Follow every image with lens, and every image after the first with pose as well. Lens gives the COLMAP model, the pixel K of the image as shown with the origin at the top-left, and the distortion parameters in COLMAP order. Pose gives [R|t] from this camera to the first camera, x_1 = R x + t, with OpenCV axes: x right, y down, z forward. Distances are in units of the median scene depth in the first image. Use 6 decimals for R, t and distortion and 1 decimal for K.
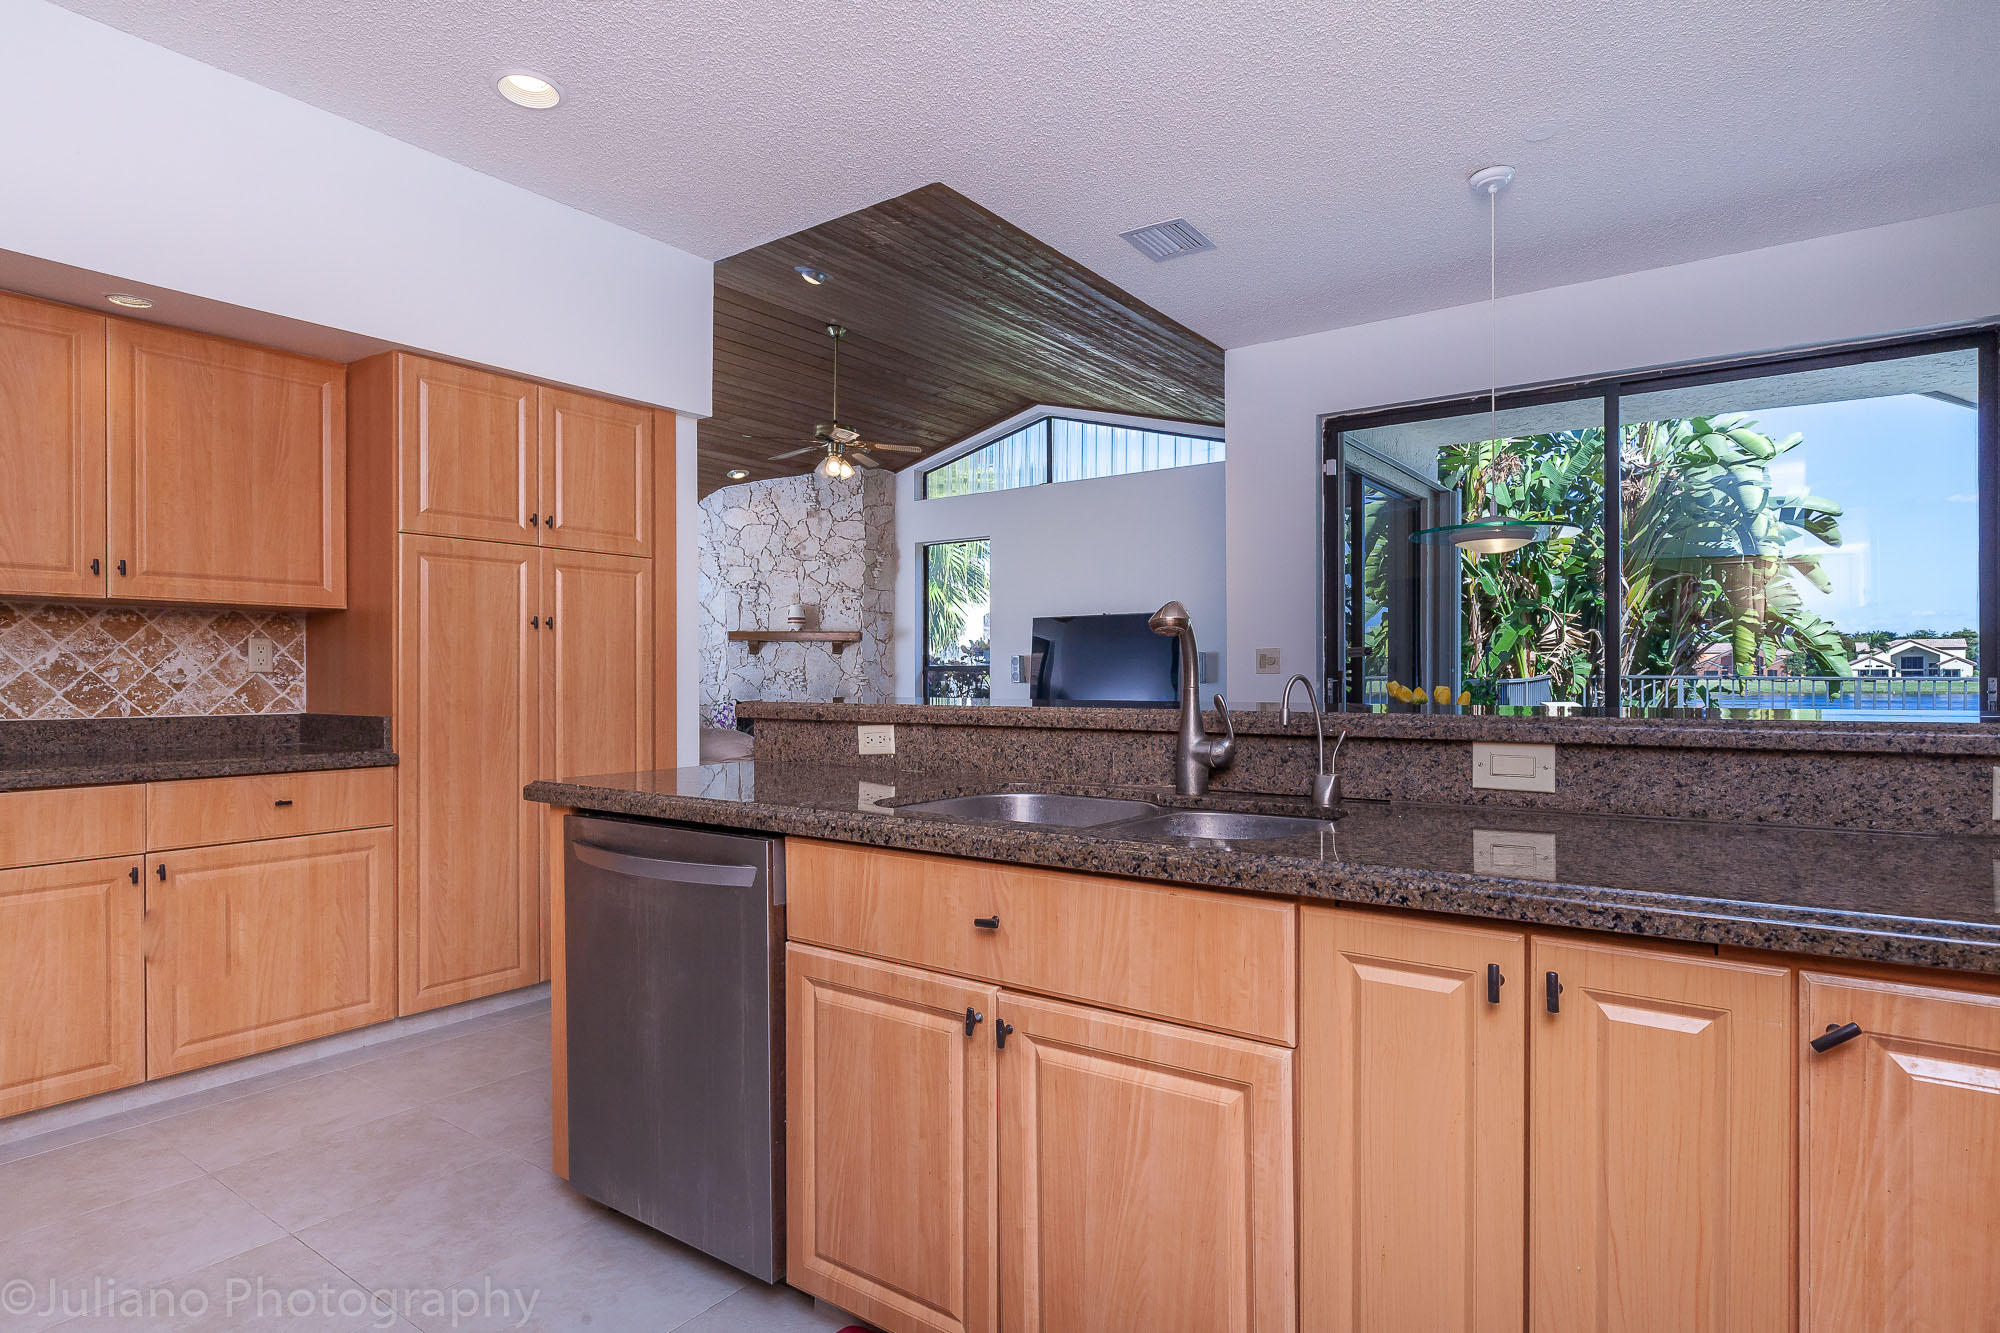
lens RADIAL K [[1042.1, 0, 1006.3], [0, 1042.1, 673.5], [0, 0, 1]] dist [-0.002384, 0.000139]
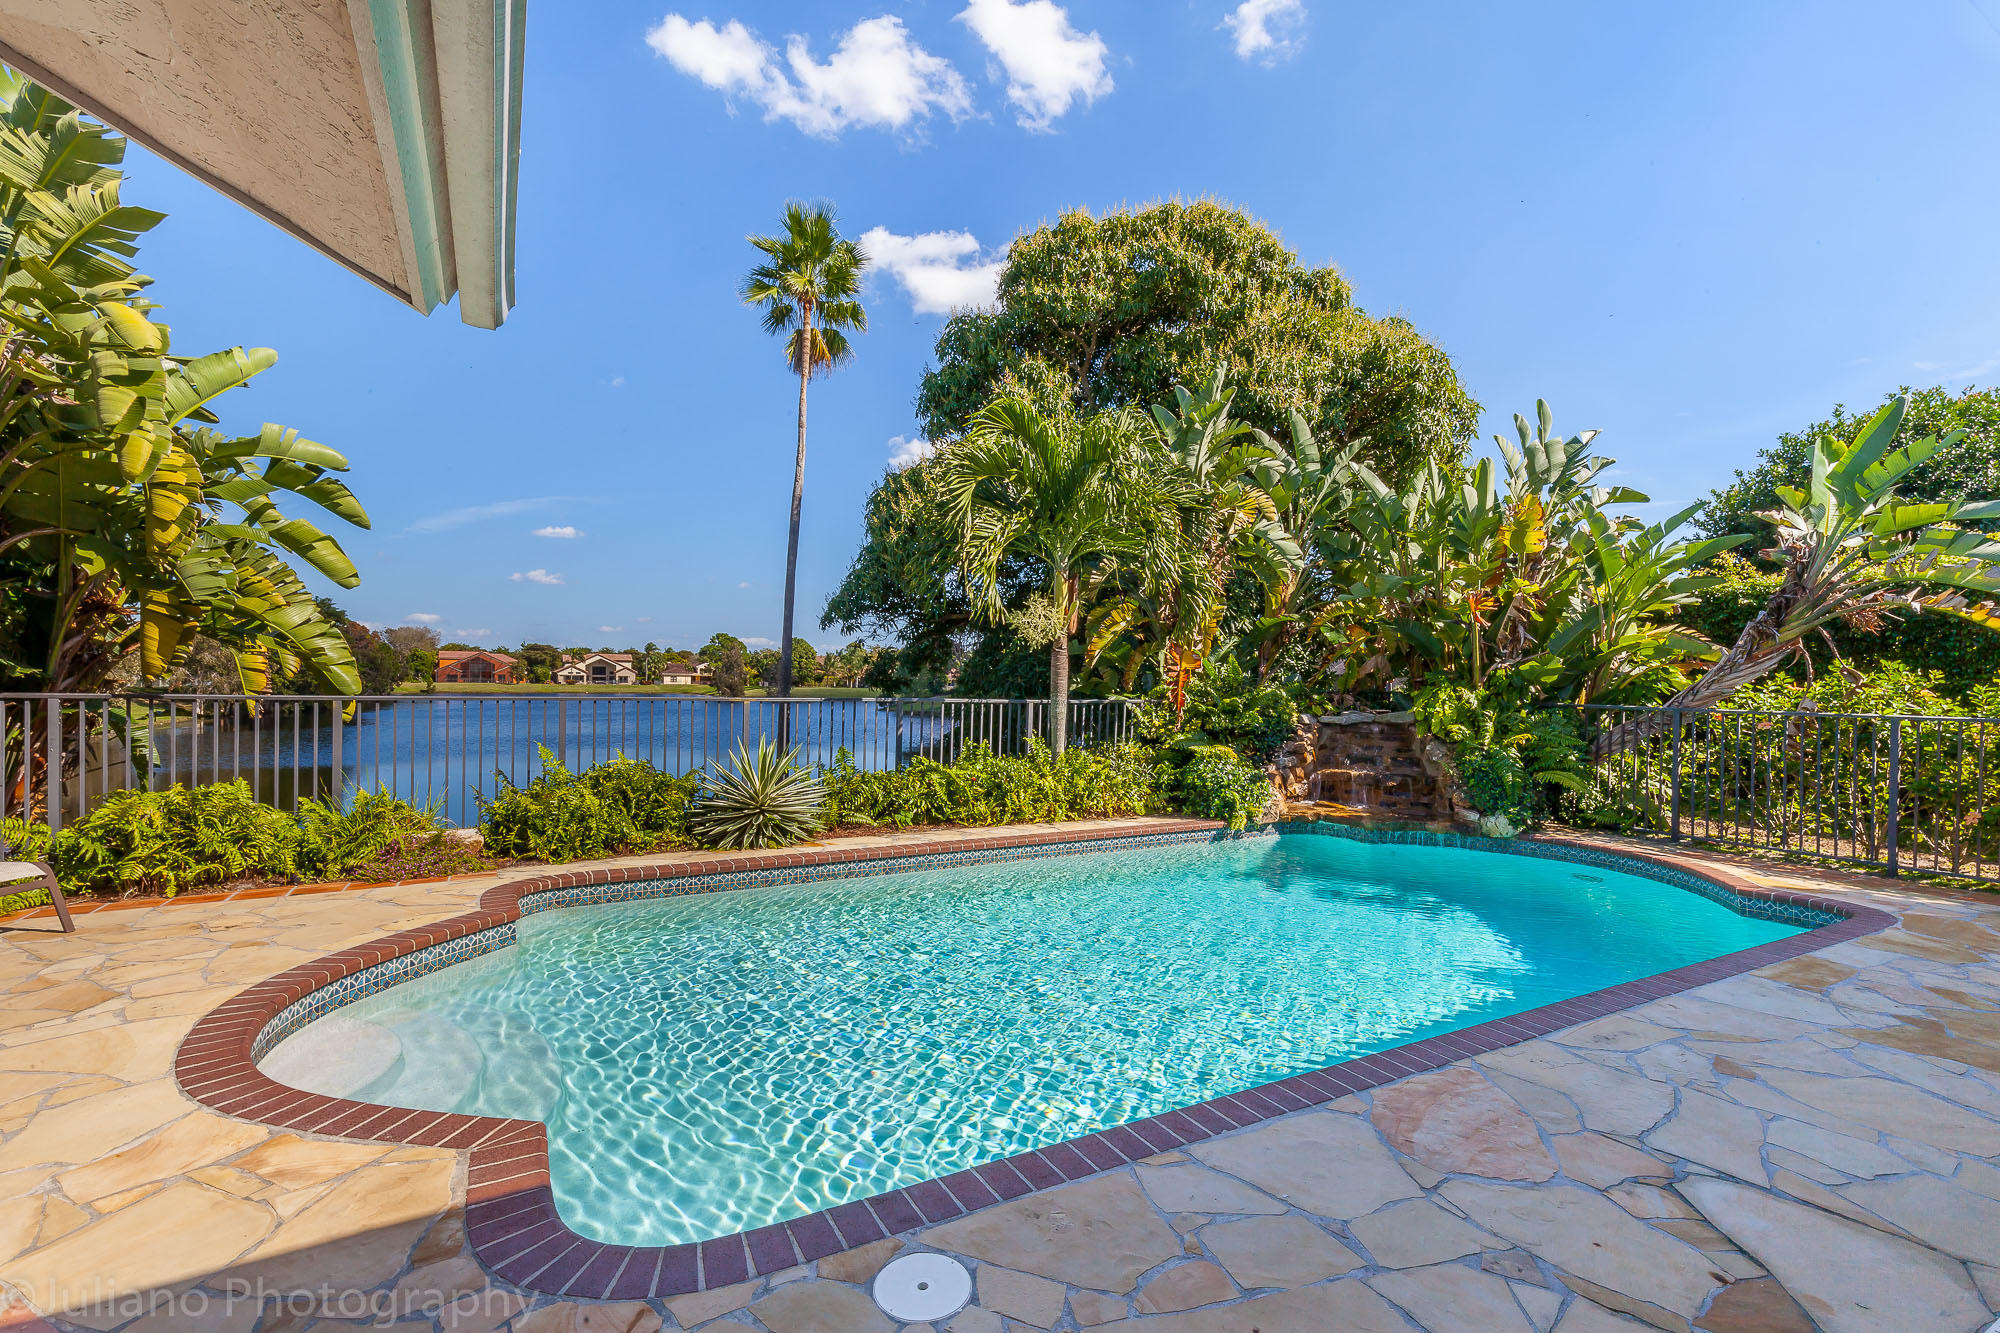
lens RADIAL K [[905.0, 0, 996.8], [0, 905.0, 683.6], [0, 0, 1]] dist [-0.001955, -0.002477]
pose [[0.430962, 0.007900, 0.902335, 1.800176], [-0.015914, 0.999873, -0.001154, -0.051489], [-0.902230, -0.013863, 0.431033, 1.192744]]
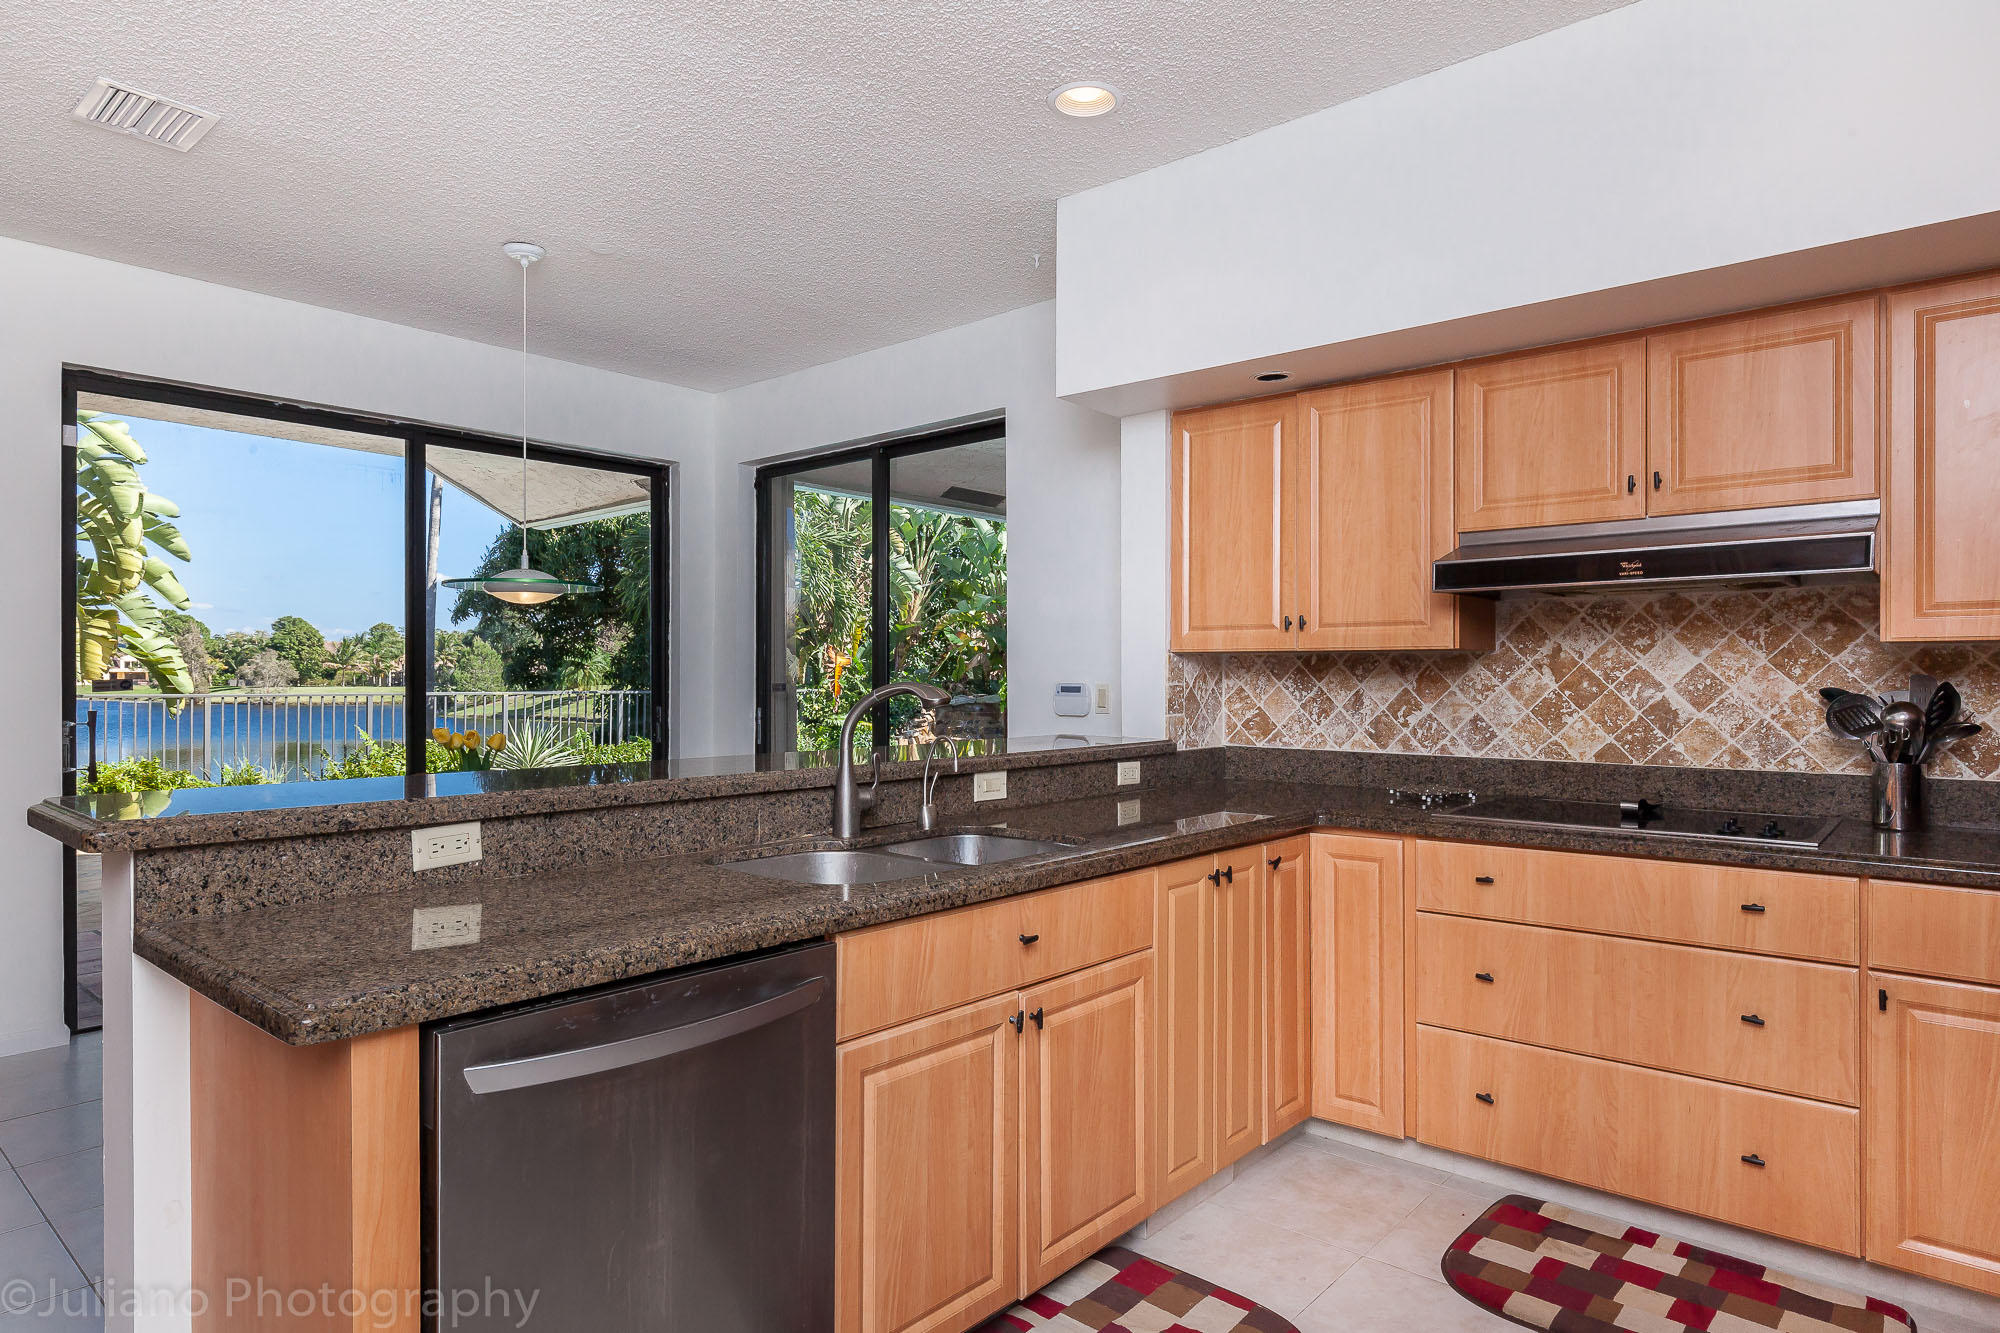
lens RADIAL K [[1142.6, 0, 994.5], [0, 1142.6, 678.8], [0, 0, 1]] dist [0.006501, -0.000332]
pose [[0.099700, 0.000560, 0.995017, -0.902325], [-0.002035, 0.999998, -0.000359, -0.054182], [-0.995015, -0.001989, 0.099701, 0.561294]]
